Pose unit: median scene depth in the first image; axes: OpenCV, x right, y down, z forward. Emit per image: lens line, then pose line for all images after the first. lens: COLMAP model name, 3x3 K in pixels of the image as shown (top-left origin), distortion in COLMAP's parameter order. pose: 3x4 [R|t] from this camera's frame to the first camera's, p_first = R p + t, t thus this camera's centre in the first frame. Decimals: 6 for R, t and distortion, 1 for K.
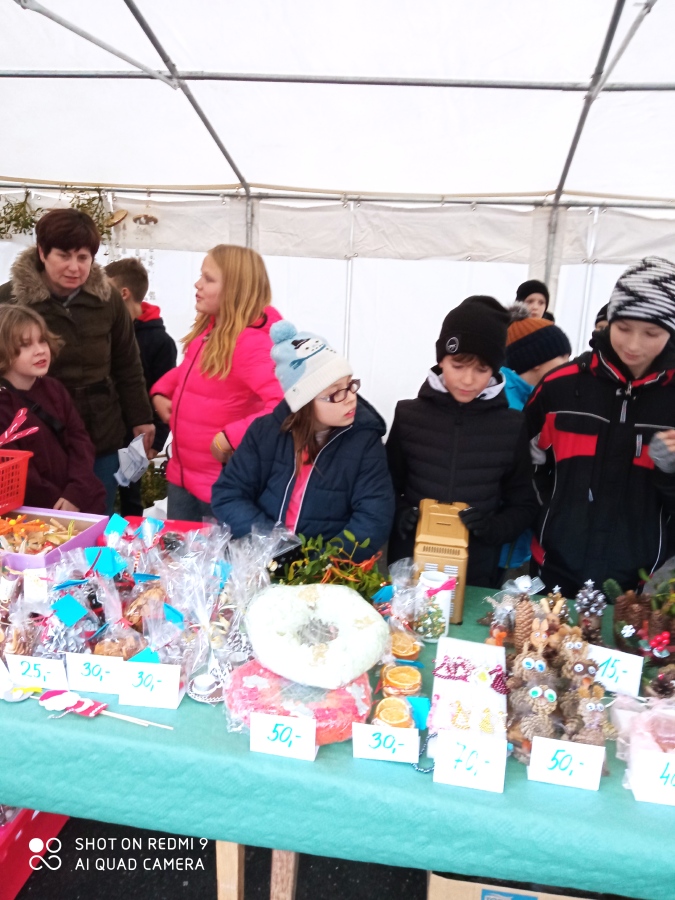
lens RADIAL K [[725.0, 0, 332.6], [0, 725.0, 445.5], [0, 0, 1]] dist [0.062906, -0.089094]
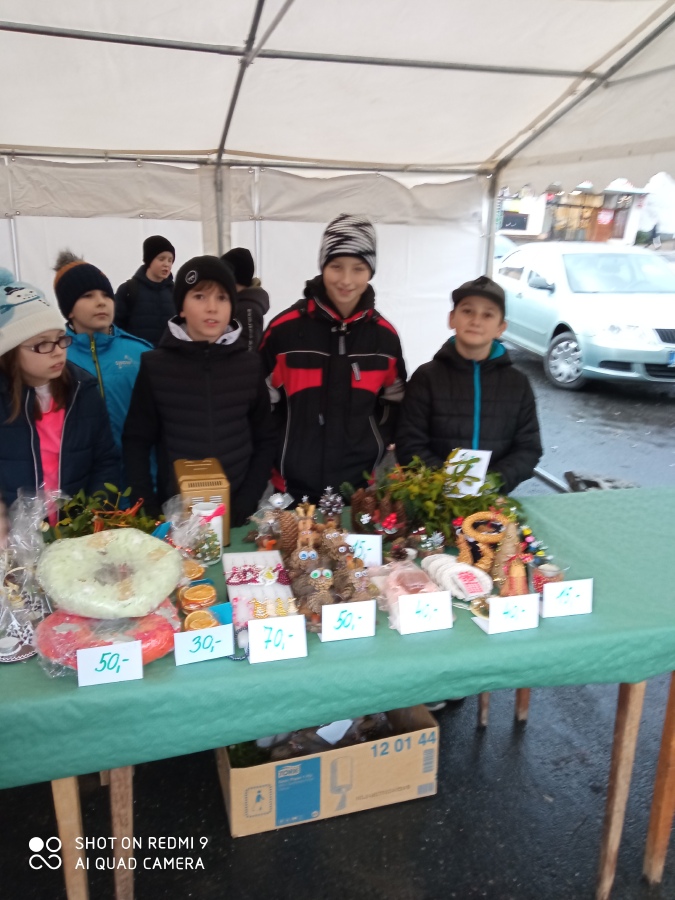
lens RADIAL K [[725.0, 0, 329.9], [0, 725.0, 447.8], [0, 0, 1]] dist [0.062906, -0.089094]
pose [[0.899493, -0.145715, 0.411922, -0.126905], [0.122848, 0.989064, 0.081620, 0.023922], [-0.419311, -0.022813, 0.907556, -0.079091]]
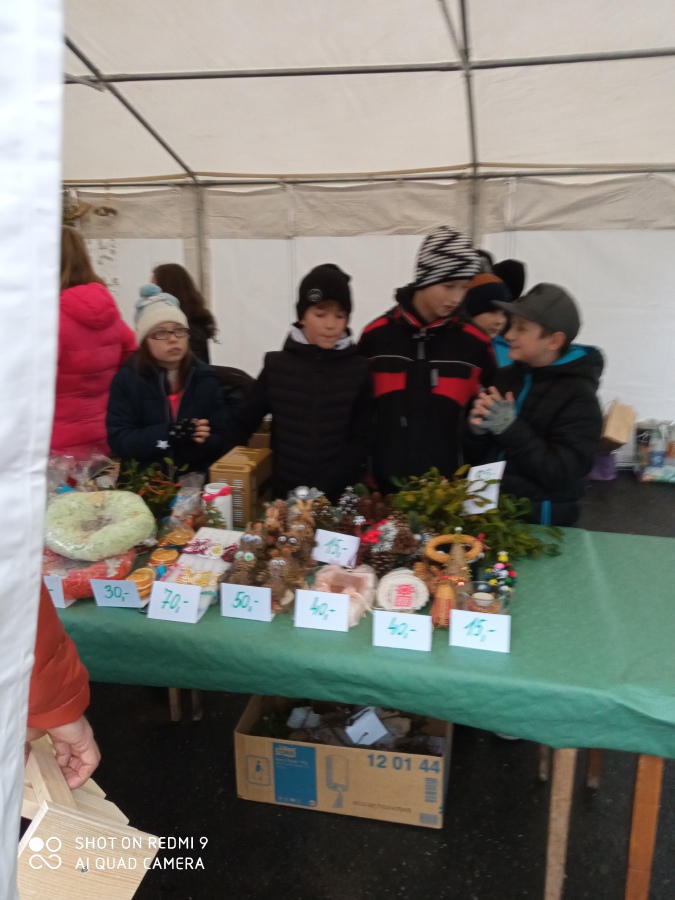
lens RADIAL K [[725.0, 0, 329.5], [0, 725.0, 444.6], [0, 0, 1]] dist [0.062906, -0.089094]
pose [[0.997537, -0.033199, -0.061782, 0.394275], [0.034214, 0.999295, 0.015446, 0.094623], [0.061225, -0.017521, 0.997970, -0.209351]]
